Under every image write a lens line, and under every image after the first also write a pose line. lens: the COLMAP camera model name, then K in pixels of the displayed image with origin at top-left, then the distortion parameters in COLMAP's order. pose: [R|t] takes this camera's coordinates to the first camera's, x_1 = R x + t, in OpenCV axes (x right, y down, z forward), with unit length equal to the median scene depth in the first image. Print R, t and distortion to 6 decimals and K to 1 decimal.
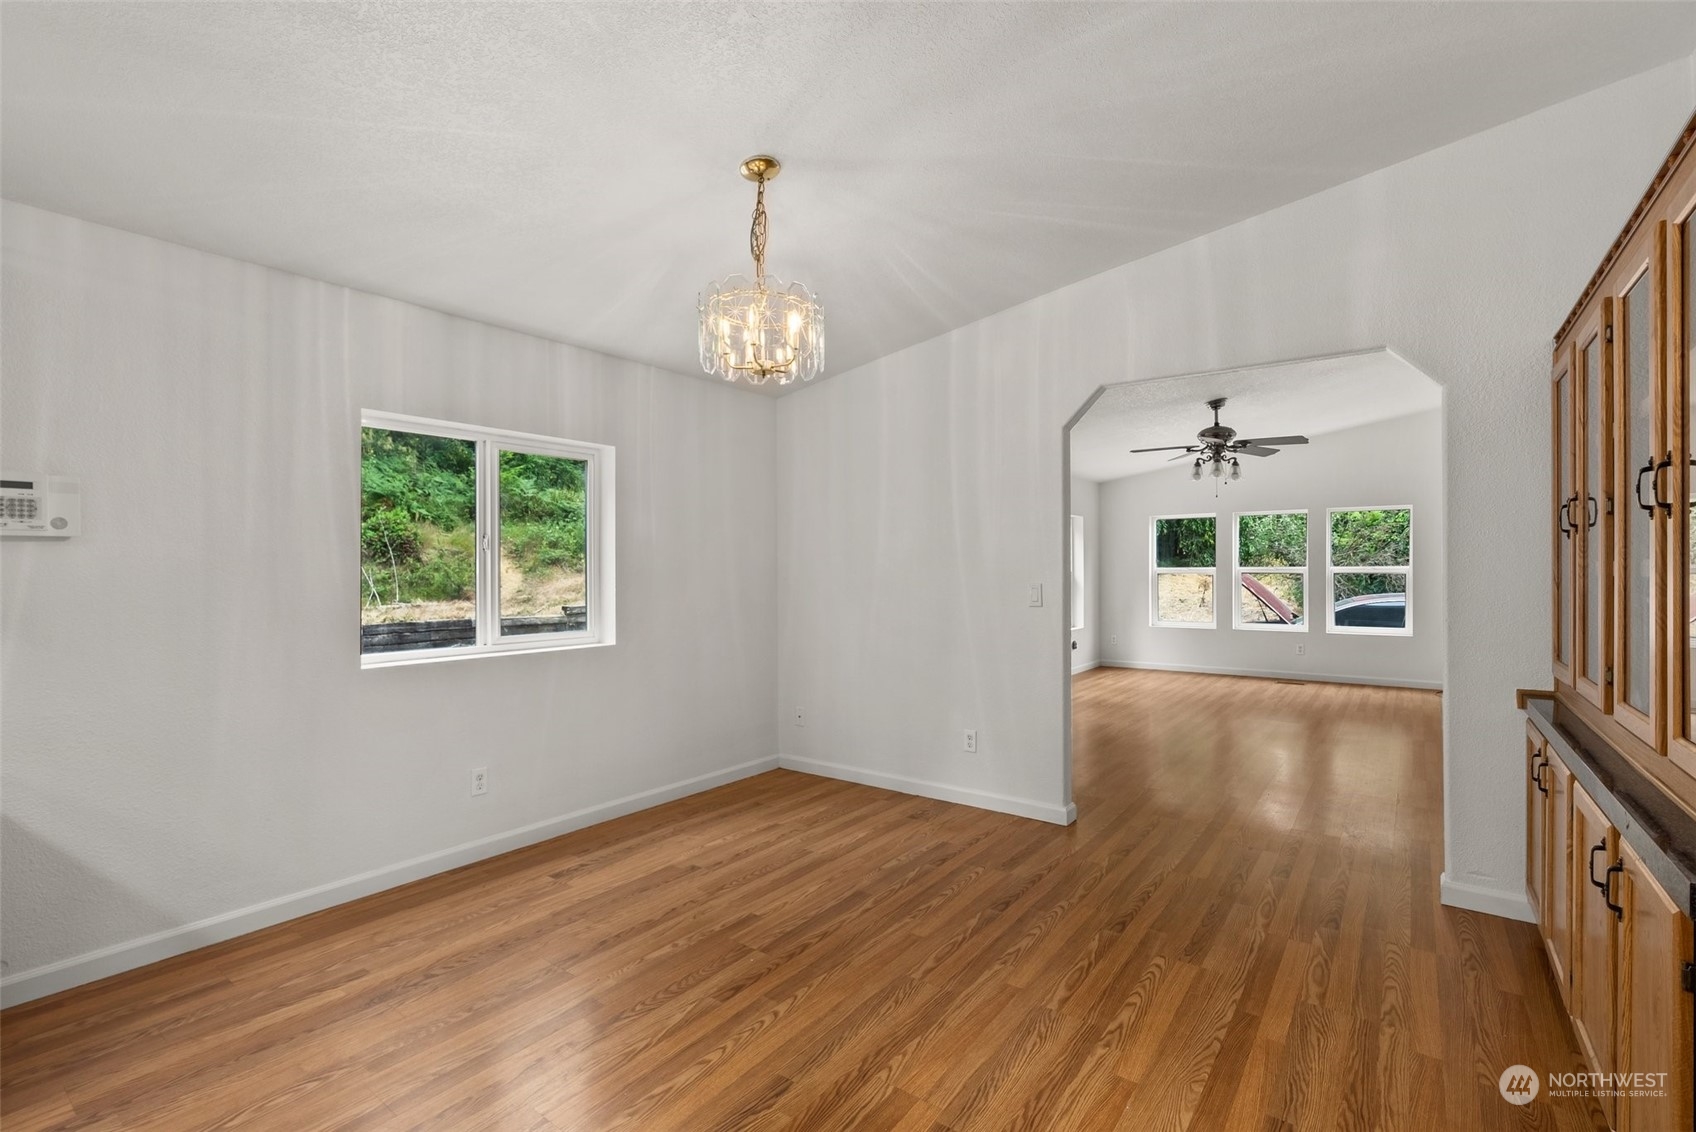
lens RADIAL K [[779.1, 0, 844.0], [0, 779.1, 569.3], [0, 0, 1]] dist [0.005621, -0.000302]
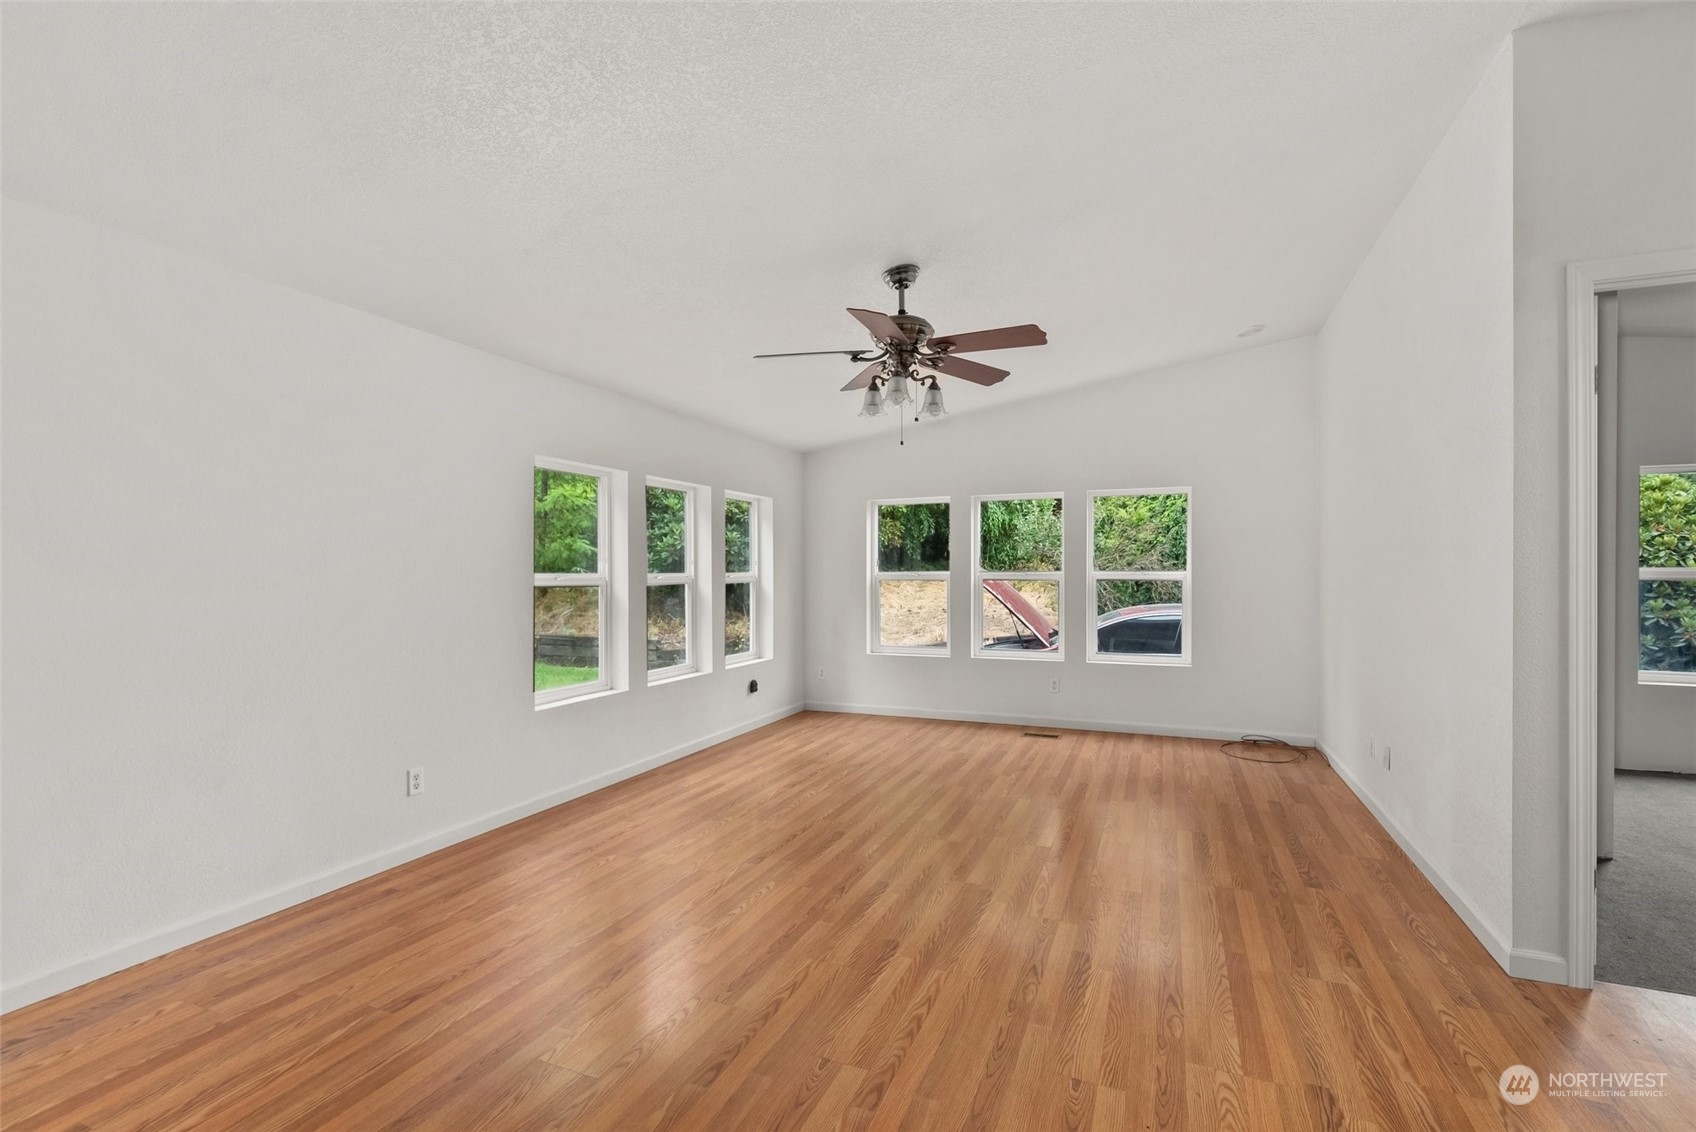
lens RADIAL K [[779.1, 0, 843.4], [0, 779.1, 571.0], [0, 0, 1]] dist [0.005621, -0.000302]
pose [[0.971803, 0.002087, 0.235786, 0.208234], [-0.001048, 0.999989, -0.004534, 0.000315], [-0.235793, 0.004160, 0.971794, 0.319664]]
